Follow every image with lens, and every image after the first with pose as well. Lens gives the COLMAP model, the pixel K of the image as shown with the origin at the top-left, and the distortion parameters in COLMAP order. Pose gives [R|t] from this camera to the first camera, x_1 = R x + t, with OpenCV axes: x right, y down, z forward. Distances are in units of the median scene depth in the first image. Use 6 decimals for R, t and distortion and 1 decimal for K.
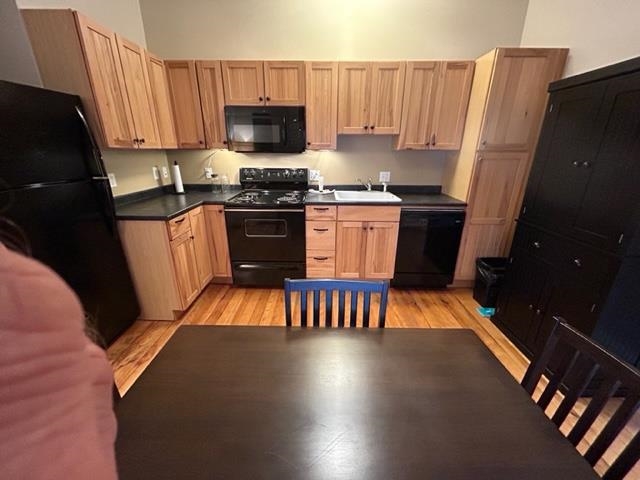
lens RADIAL K [[259.0, 0, 320.3], [0, 259.0, 238.8], [0, 0, 1]] dist [-0.002304, 0.000094]
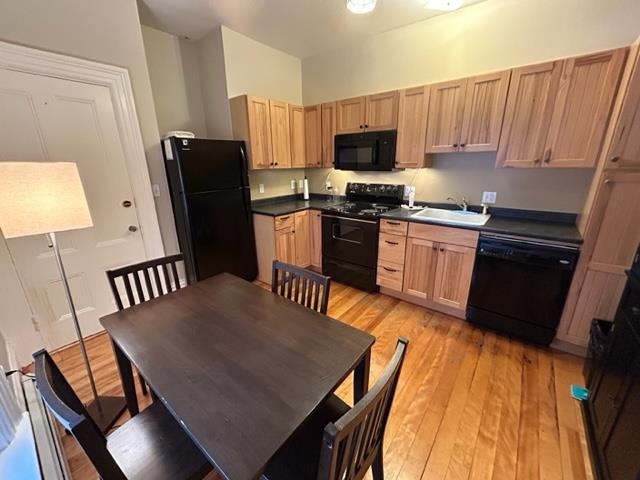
lens RADIAL K [[259.0, 0, 320.3], [0, 259.0, 238.8], [0, 0, 1]] dist [-0.002304, 0.000094]
pose [[0.790574, 0.158831, -0.591410, 0.399321], [-0.181312, 0.983187, 0.021677, -0.020292], [0.584909, 0.090092, 0.806080, -0.031995]]
